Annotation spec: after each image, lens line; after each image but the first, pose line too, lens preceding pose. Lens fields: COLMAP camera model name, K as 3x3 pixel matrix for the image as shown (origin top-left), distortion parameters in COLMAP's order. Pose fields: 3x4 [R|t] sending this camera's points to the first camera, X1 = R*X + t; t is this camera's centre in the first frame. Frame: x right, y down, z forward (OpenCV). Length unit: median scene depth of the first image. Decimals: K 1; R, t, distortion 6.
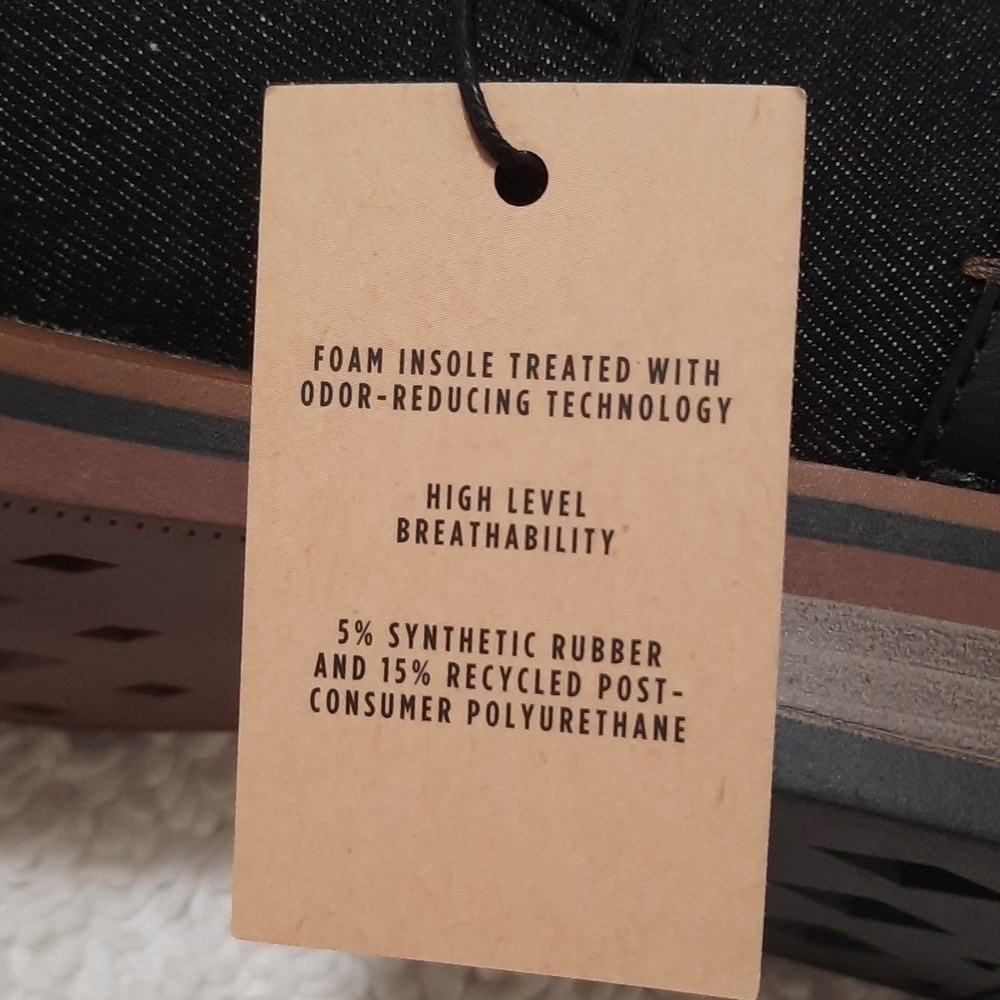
lens RADIAL K [[1748.2, 0, 500.3], [0, 1748.2, 457.6], [0, 0, 1]] dist [0.003036, -0.199352]
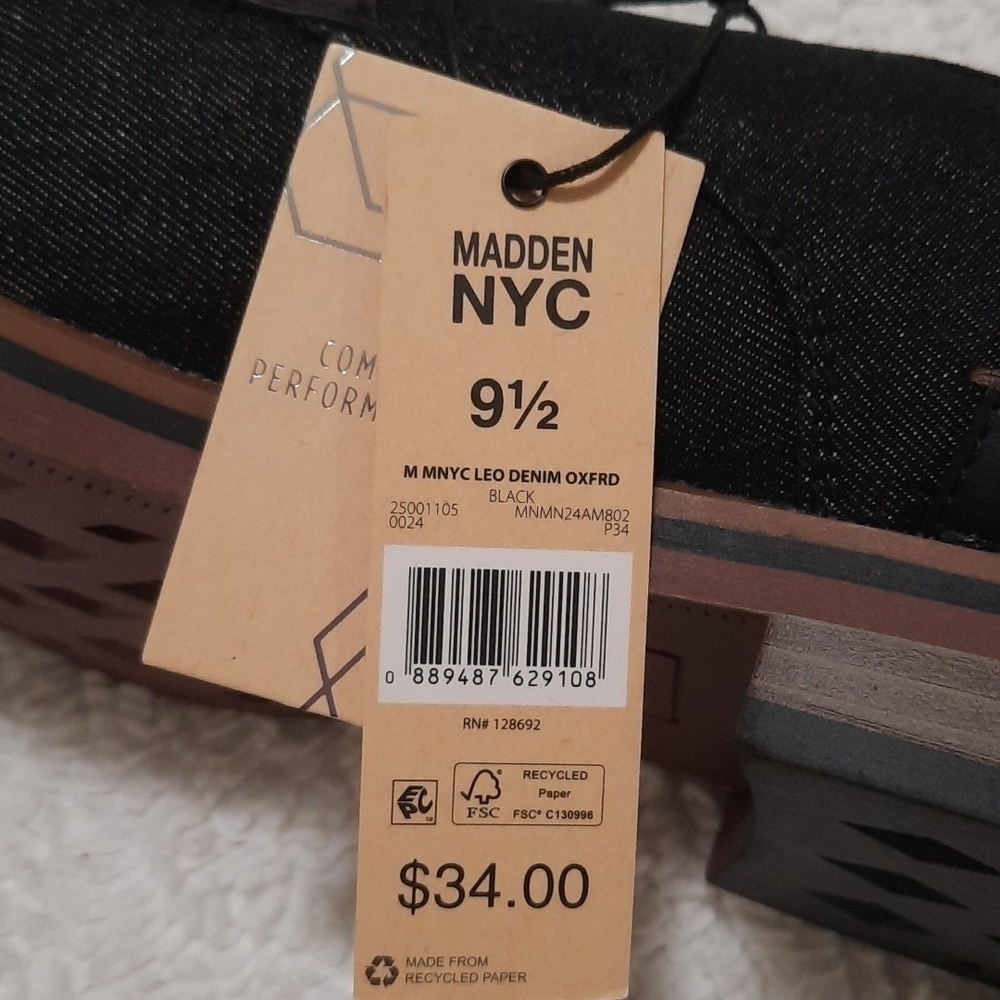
lens RADIAL K [[1748.2, 0, 500.3], [0, 1748.2, 457.6], [0, 0, 1]] dist [0.003036, -0.199352]
pose [[0.991758, 0.035561, -0.123094, 0.080522], [-0.039586, 0.998754, -0.030401, 0.004674], [0.121860, 0.035023, 0.991929, -0.324062]]
